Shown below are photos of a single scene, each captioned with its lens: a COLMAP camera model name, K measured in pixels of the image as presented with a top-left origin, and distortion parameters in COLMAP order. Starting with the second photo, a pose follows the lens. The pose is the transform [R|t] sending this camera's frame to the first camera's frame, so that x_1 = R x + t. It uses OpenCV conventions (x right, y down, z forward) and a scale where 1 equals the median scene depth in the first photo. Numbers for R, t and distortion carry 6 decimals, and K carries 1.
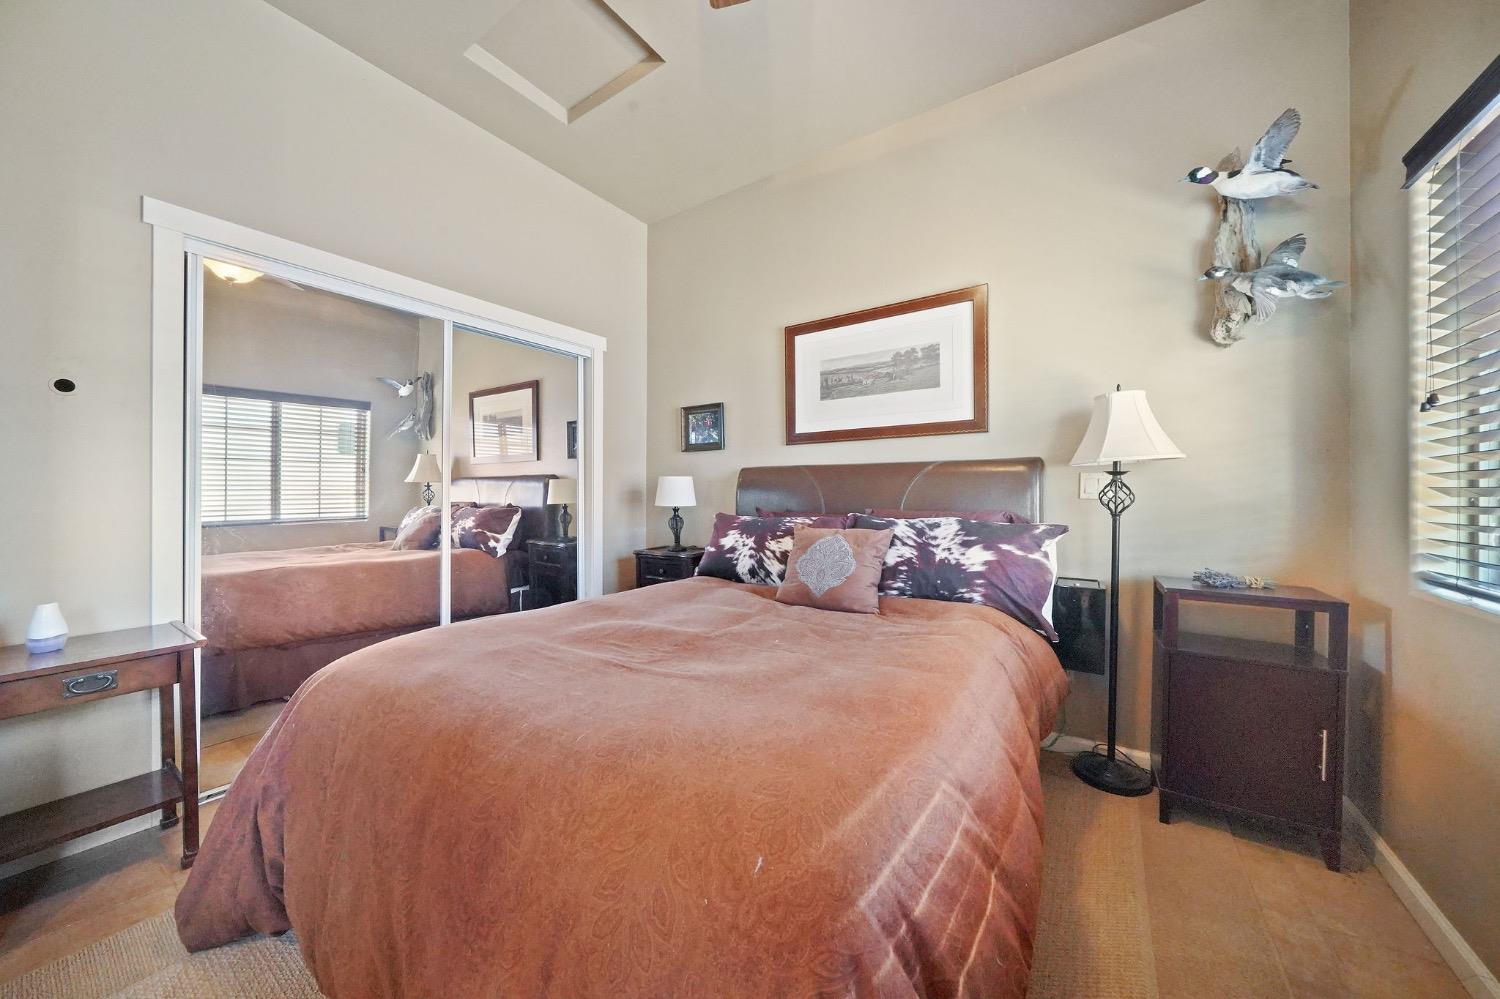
lens RADIAL K [[529.0, 0, 746.1], [0, 529.0, 493.2], [0, 0, 1]] dist [0.001233, 0.000063]
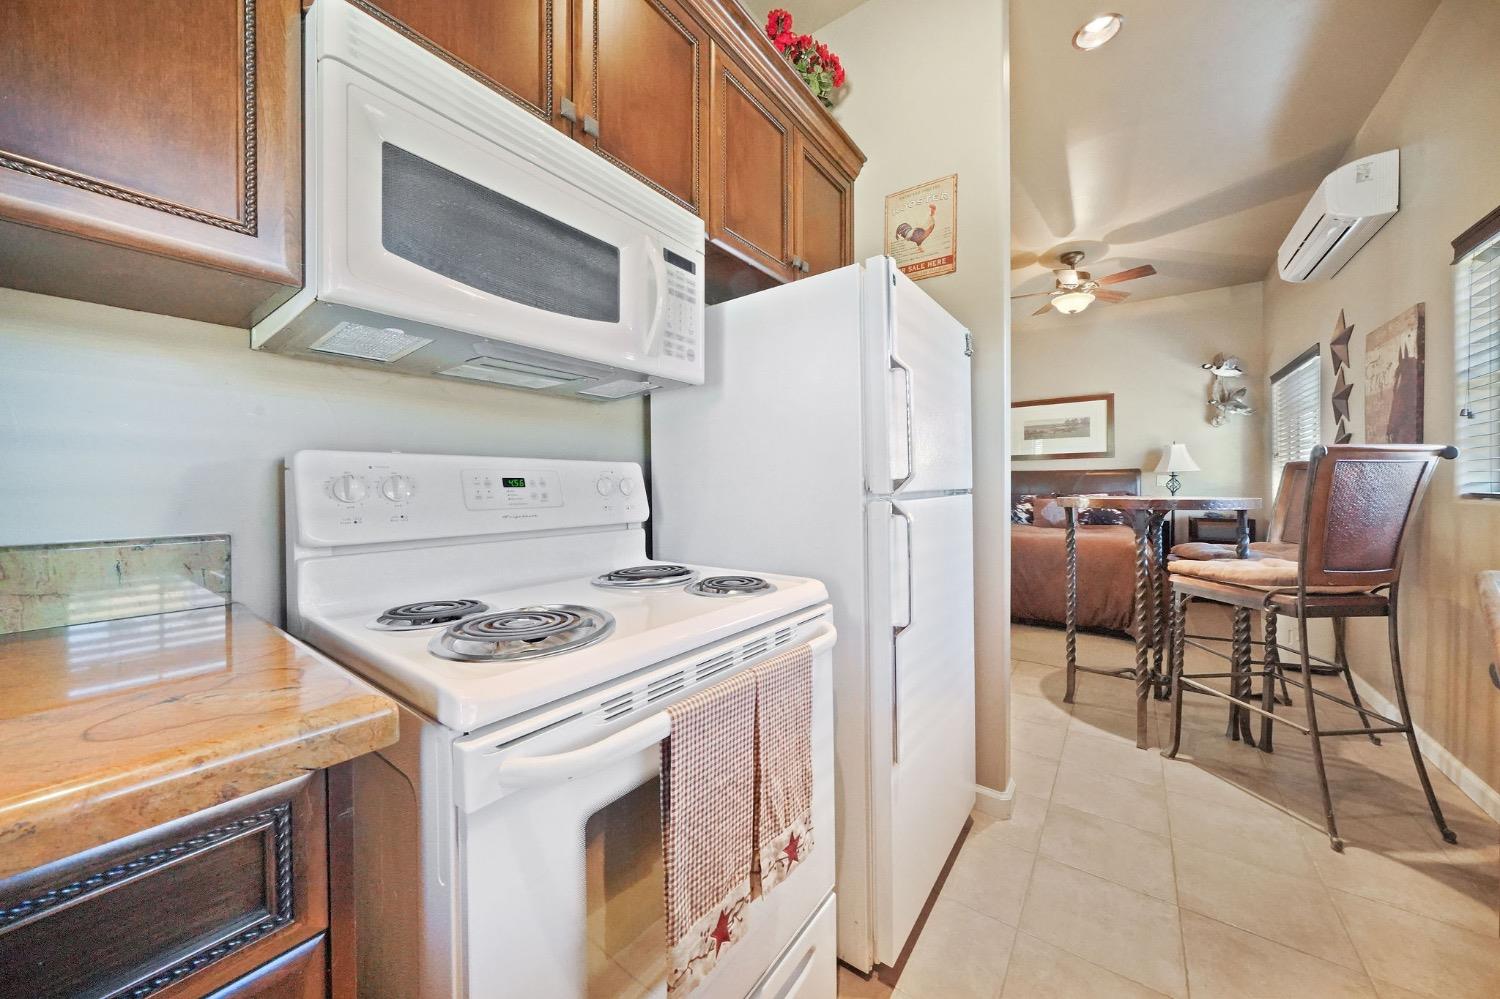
lens RADIAL K [[529.0, 0, 746.1], [0, 529.0, 493.2], [0, 0, 1]] dist [0.001233, 0.000063]
pose [[0.999821, -0.005215, -0.018212, -1.090694], [0.005488, 0.999873, 0.014934, -0.002499], [0.018132, -0.015031, 0.999723, -1.321623]]
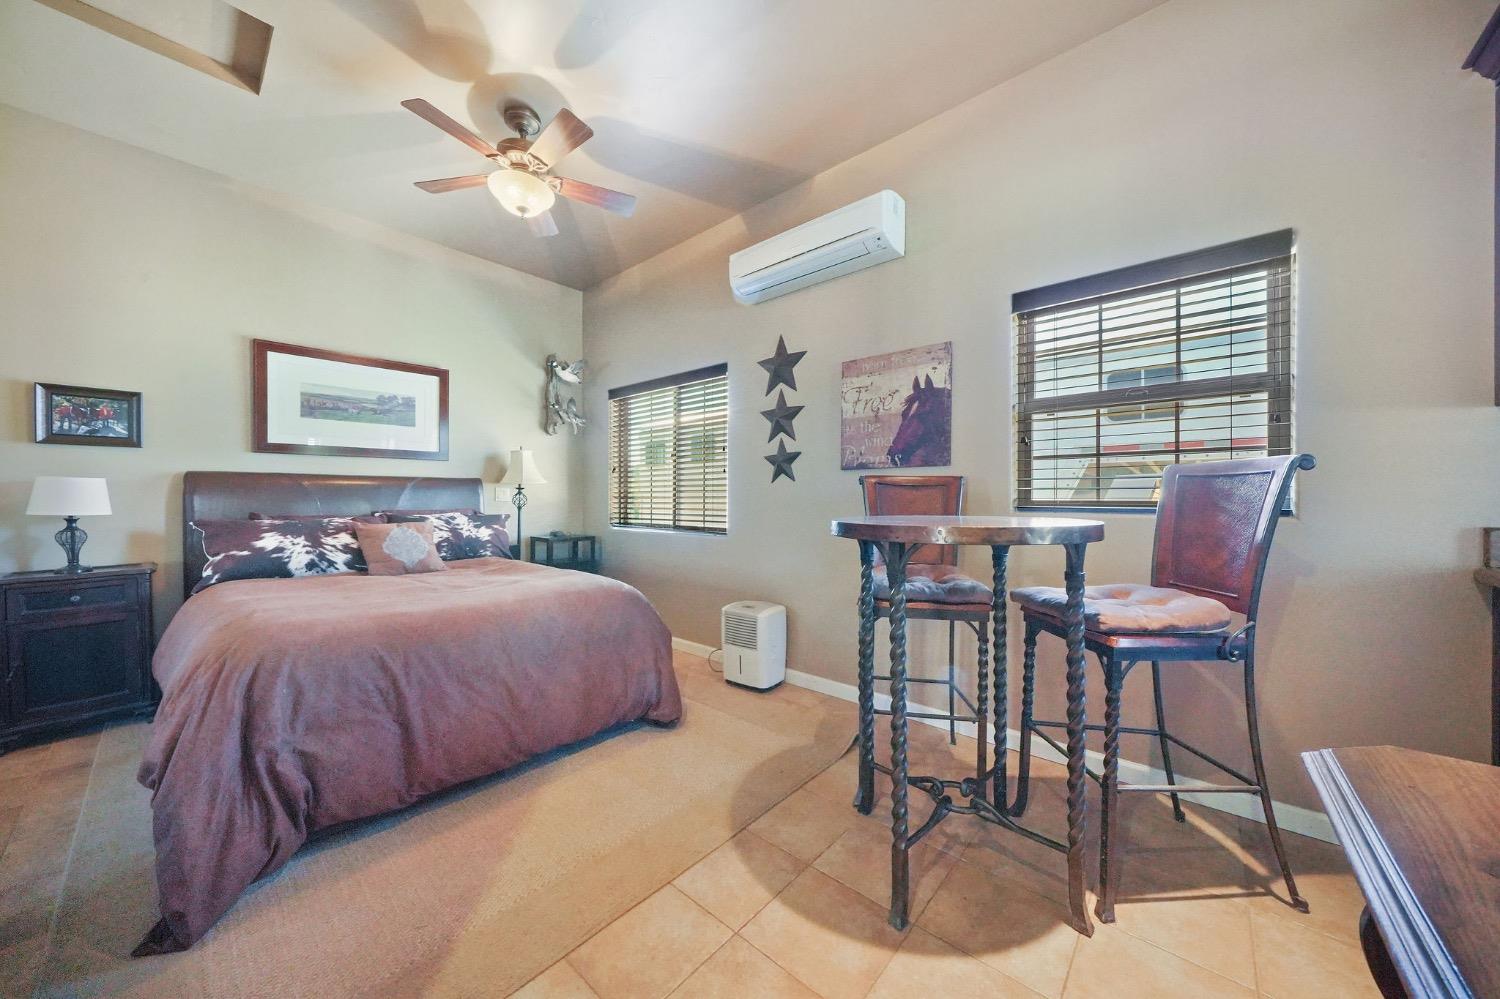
lens RADIAL K [[511.7, 0, 750.0], [0, 511.7, 499.5], [0, 0, 1]] dist [-0.001315, -0.000065]
pose [[0.109302, -0.003401, 0.994003, -0.998076], [0.000596, 0.999994, 0.003356, -0.000924], [-0.994008, 0.000226, 0.109303, -0.096479]]
